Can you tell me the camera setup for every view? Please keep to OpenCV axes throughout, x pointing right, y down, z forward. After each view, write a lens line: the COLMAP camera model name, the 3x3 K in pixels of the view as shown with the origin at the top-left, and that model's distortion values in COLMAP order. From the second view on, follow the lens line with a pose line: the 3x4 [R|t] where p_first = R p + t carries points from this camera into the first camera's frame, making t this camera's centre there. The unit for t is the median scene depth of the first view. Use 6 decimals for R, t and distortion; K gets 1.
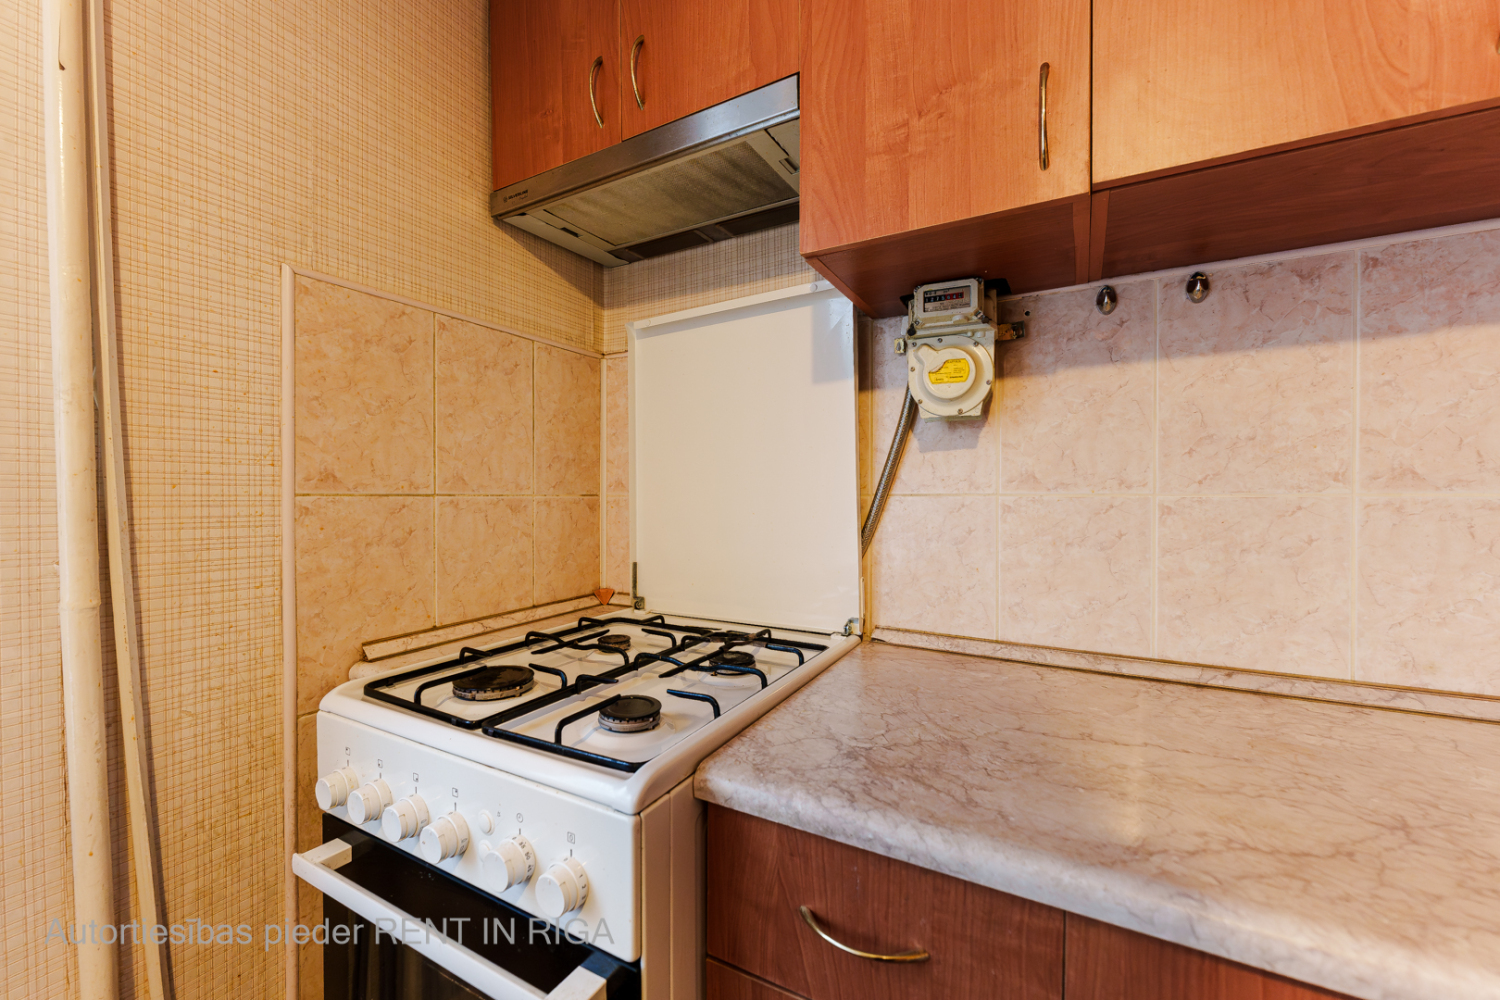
lens RADIAL K [[600.5, 0, 747.1], [0, 600.5, 502.7], [0, 0, 1]] dist [-0.001974, 0.001013]
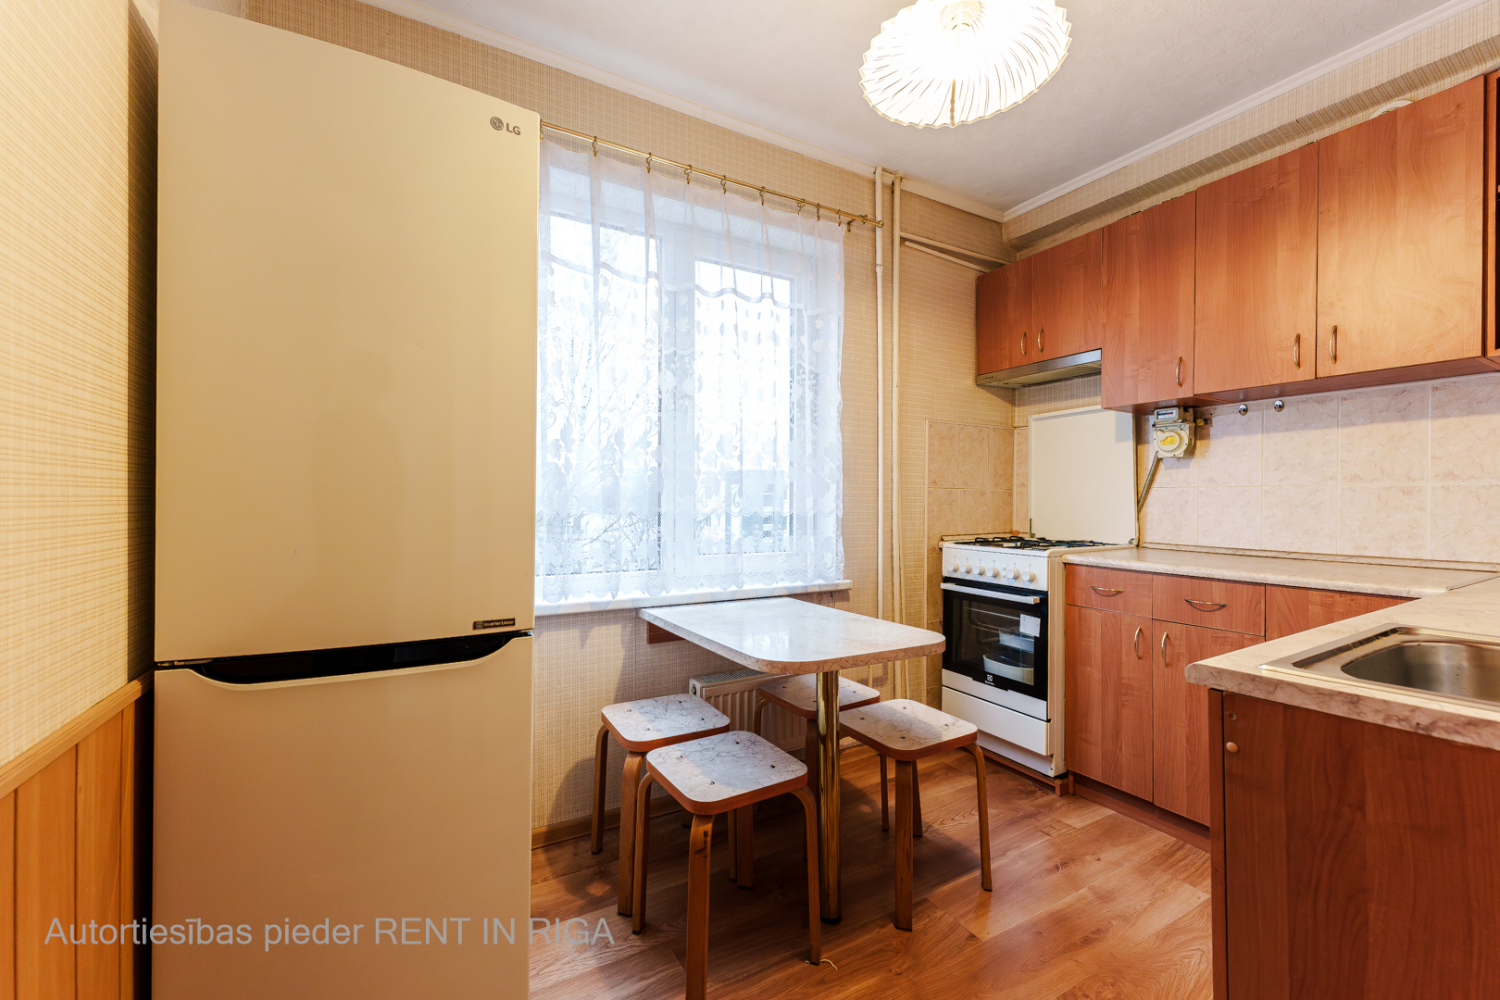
lens RADIAL K [[600.5, 0, 751.4], [0, 600.5, 503.8], [0, 0, 1]] dist [-0.001974, 0.001013]
pose [[0.852575, 0.008536, -0.522535, 0.159621], [-0.012813, 0.999907, -0.004572, 0.104457], [0.522448, 0.010593, 0.852605, -2.377593]]
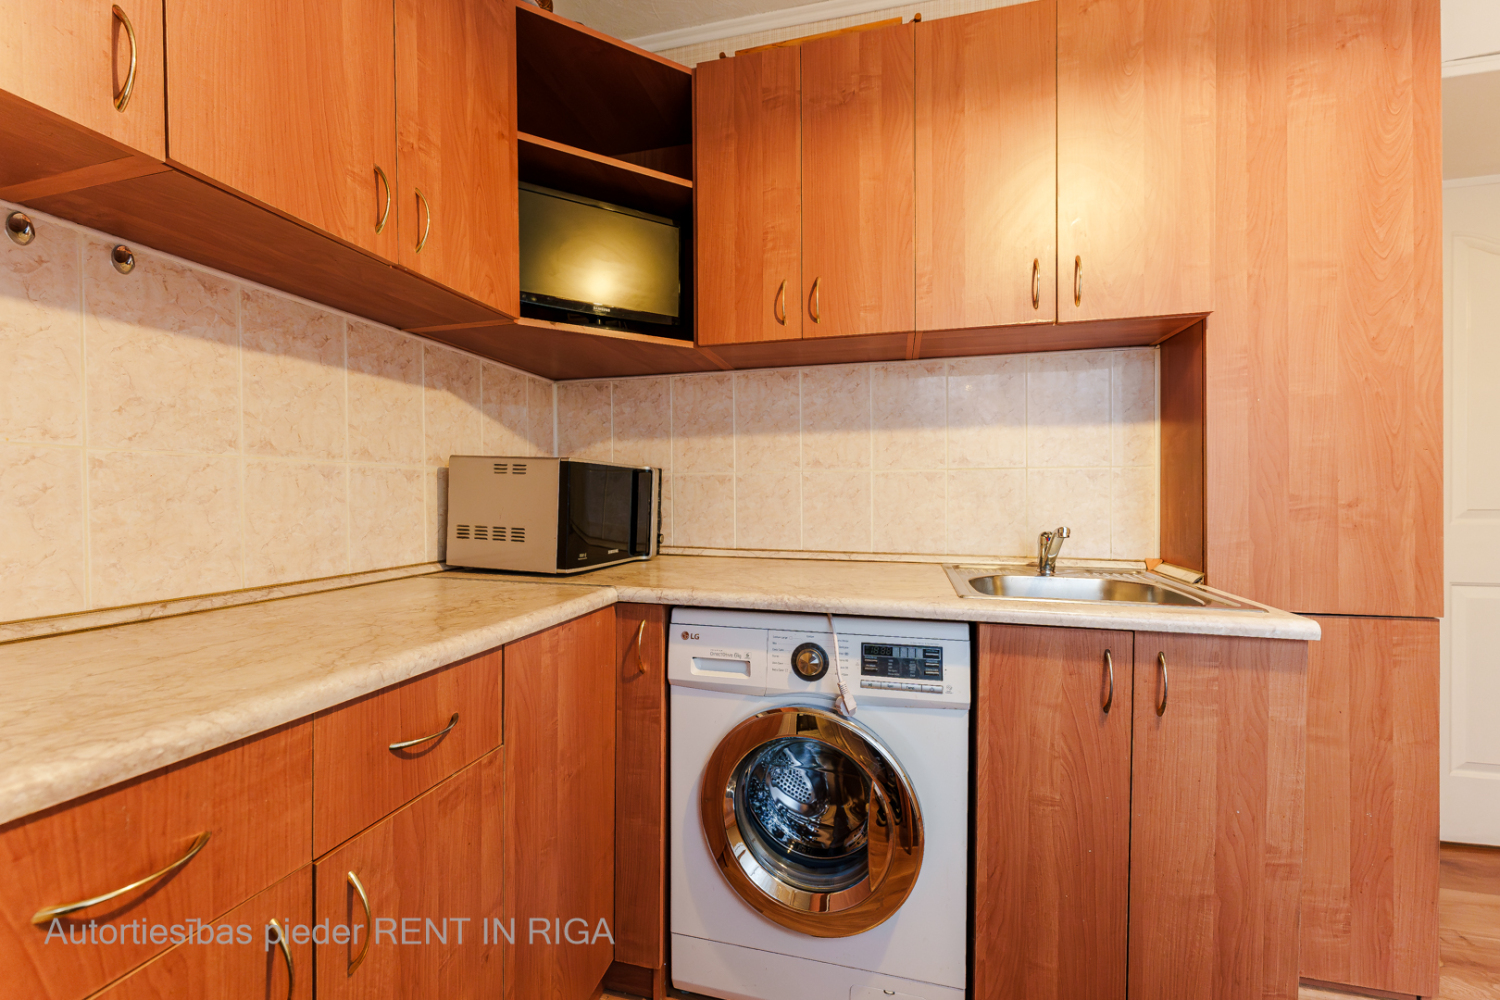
lens RADIAL K [[600.5, 0, 744.2], [0, 600.5, 502.5], [0, 0, 1]] dist [-0.001974, 0.001013]
pose [[-0.243211, -0.004857, 0.969961, -0.575173], [0.019193, 0.999768, 0.009819, 0.091691], [-0.969783, 0.021005, -0.243061, 0.177224]]
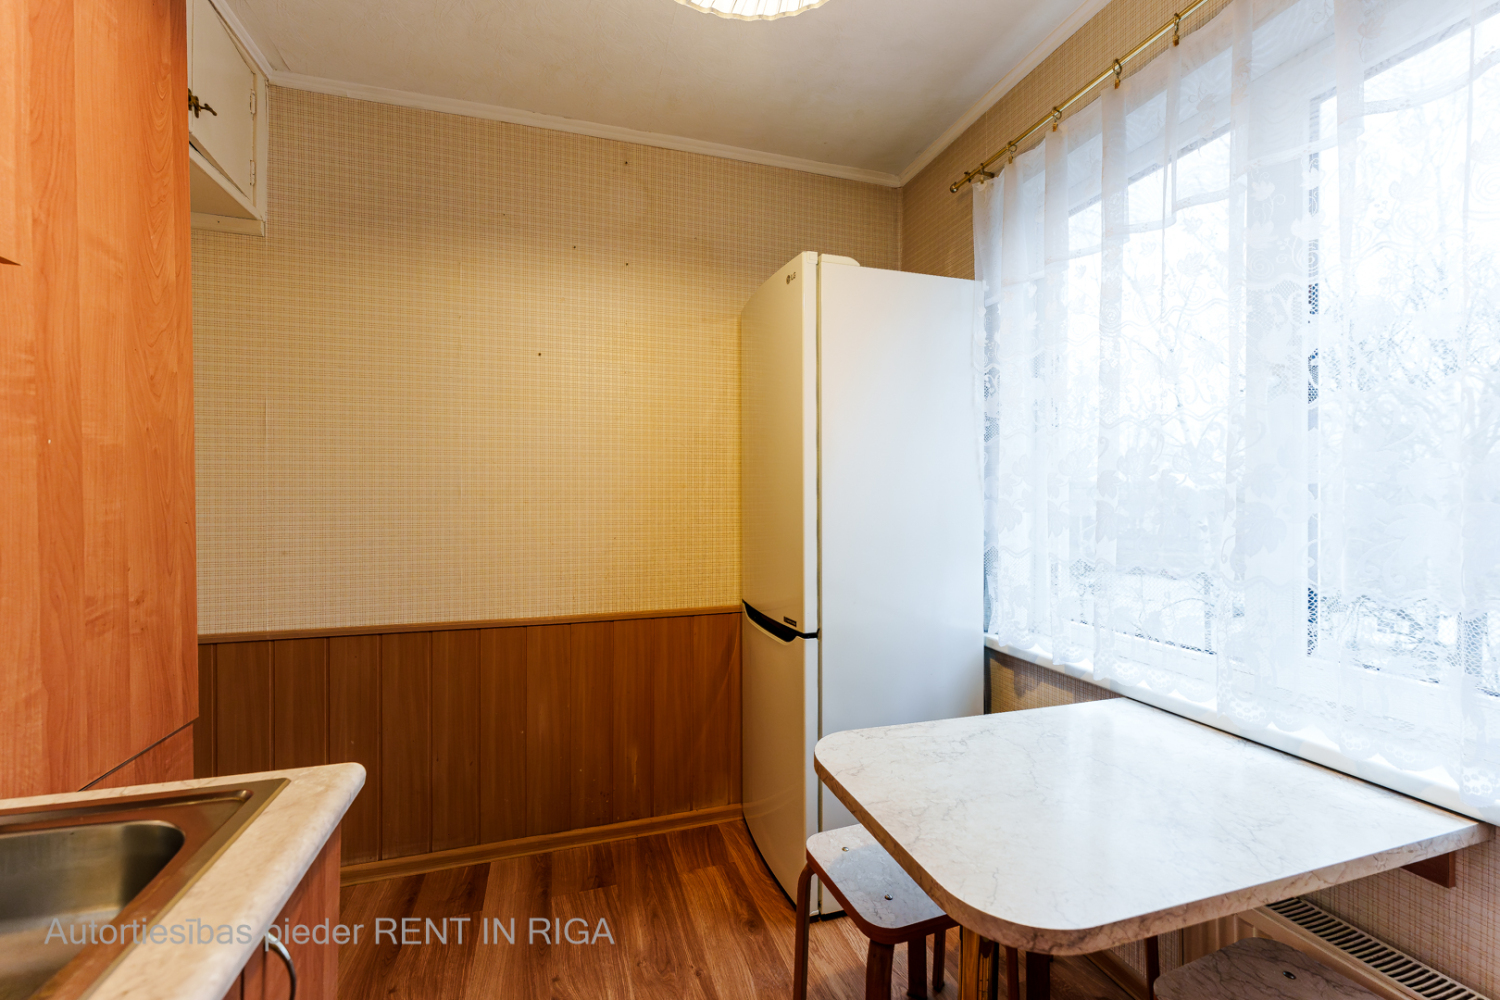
lens RADIAL K [[600.5, 0, 749.8], [0, 600.5, 504.1], [0, 0, 1]] dist [-0.001974, 0.001013]
pose [[-0.683253, 0.009979, -0.730113, 0.529048], [-0.010267, 0.999676, 0.023271, -0.068215], [0.730109, 0.023396, -0.682930, -0.110088]]
